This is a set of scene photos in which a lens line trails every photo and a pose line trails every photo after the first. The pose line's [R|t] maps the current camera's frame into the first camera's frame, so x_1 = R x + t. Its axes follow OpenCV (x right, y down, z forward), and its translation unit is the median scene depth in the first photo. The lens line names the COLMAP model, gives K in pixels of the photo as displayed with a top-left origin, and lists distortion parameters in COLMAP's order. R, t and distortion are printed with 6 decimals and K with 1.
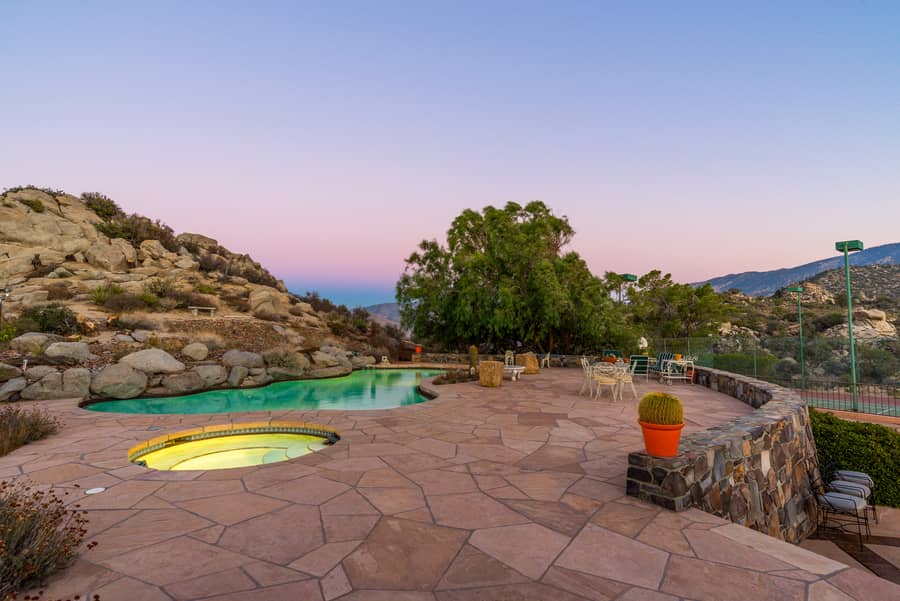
lens RADIAL K [[459.8, 0, 444.7], [0, 459.8, 298.5], [0, 0, 1]] dist [-0.042442, 0.022414]
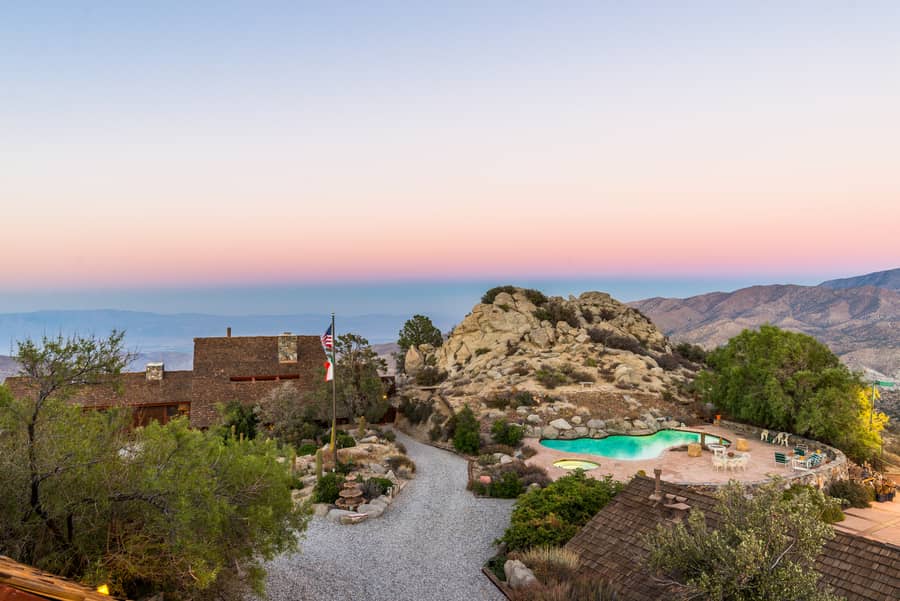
lens RADIAL K [[600.3, 0, 450.0], [0, 600.3, 300.5], [0, 0, 1]] dist [-0.038075, 0.045844]
pose [[0.711166, -0.011592, -0.702929, 0.674358], [0.049561, 0.998203, 0.033681, -0.366727], [0.701275, -0.058791, 0.710462, -0.934909]]
